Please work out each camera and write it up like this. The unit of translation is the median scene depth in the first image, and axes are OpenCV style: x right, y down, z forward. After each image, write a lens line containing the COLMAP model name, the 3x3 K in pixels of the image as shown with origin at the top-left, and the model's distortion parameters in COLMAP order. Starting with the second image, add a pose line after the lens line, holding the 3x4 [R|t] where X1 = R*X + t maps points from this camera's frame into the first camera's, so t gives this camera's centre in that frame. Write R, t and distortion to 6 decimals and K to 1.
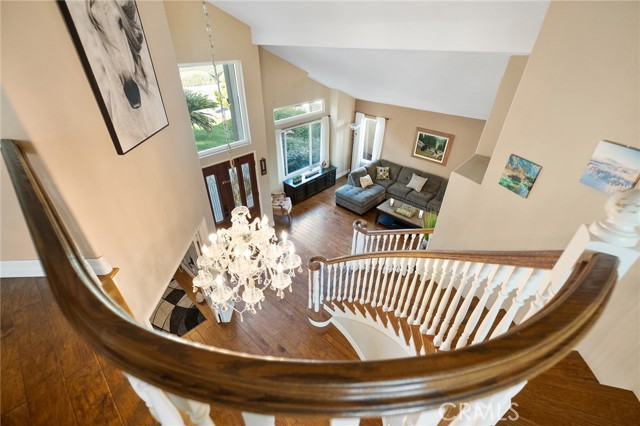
lens RADIAL K [[275.6, 0, 315.2], [0, 275.6, 208.7], [0, 0, 1]] dist [0.000959, 0.000223]
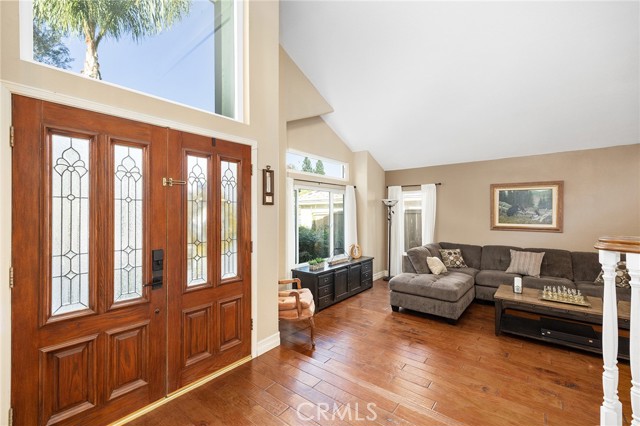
lens RADIAL K [[268.6, 0, 314.9], [0, 268.6, 211.7], [0, 0, 1]] dist [0.000862, 0.000375]
pose [[0.998172, -0.008443, 0.059849, -0.106173], [0.039497, 0.840648, -0.540140, 0.103353], [-0.045751, 0.541516, 0.839445, 0.493167]]
